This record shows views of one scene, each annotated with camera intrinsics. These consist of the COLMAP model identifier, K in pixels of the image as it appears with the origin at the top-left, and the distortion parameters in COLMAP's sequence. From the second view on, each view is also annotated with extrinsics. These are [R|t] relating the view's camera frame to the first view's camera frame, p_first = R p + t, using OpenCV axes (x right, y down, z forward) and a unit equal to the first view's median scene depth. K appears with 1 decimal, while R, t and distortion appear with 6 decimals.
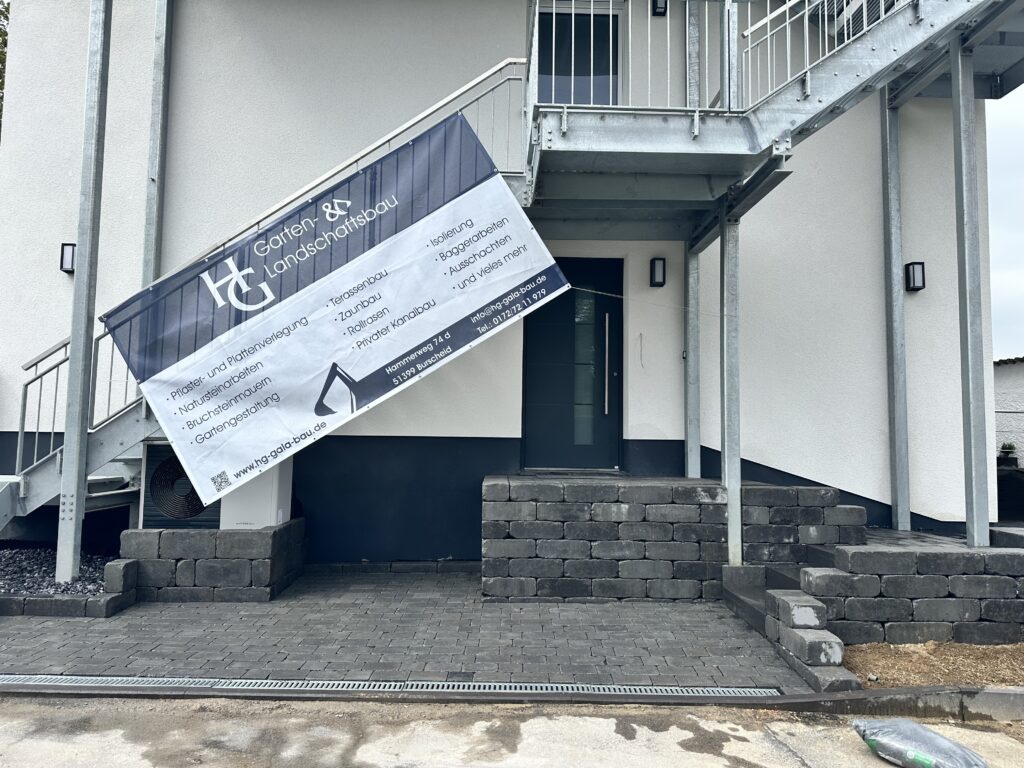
lens RADIAL K [[762.6, 0, 510.1], [0, 762.6, 373.9], [0, 0, 1]] dist [0.122245, 0.000810]
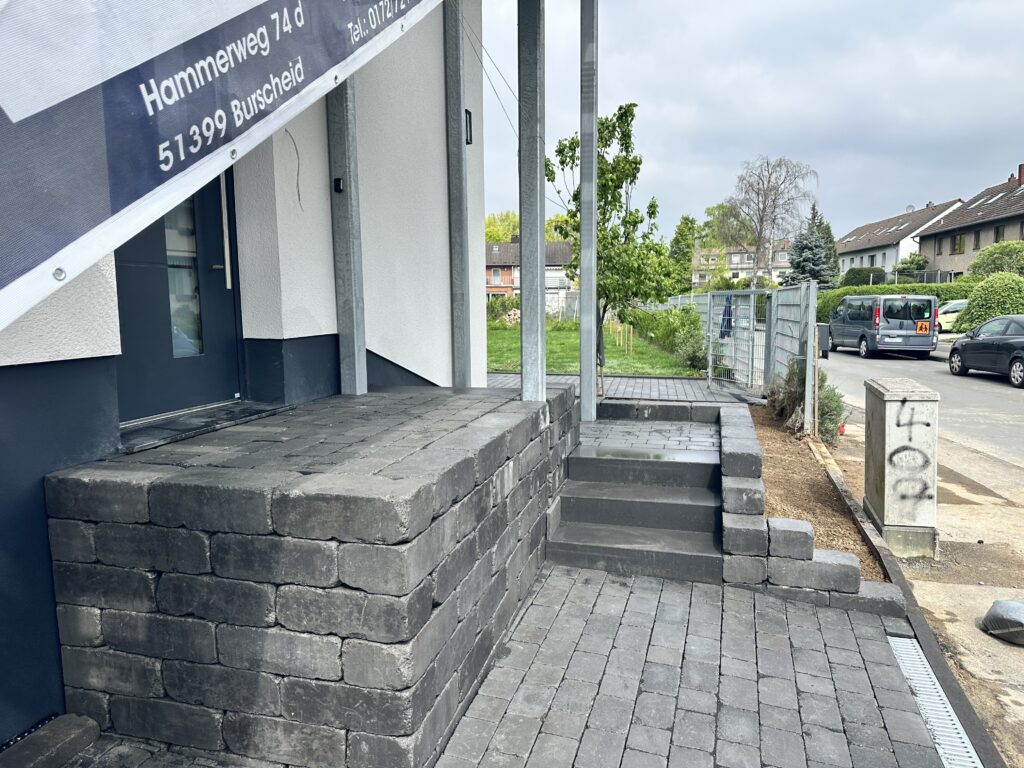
lens RADIAL K [[713.8, 0, 512.0], [0, 713.8, 384.0], [0, 0, 1]] dist [0.058729, -0.074423]
pose [[0.263663, -0.127239, 0.956186, -0.324687], [-0.075059, 0.985550, 0.151844, 0.034361], [-0.961690, -0.111806, 0.250303, 0.850626]]
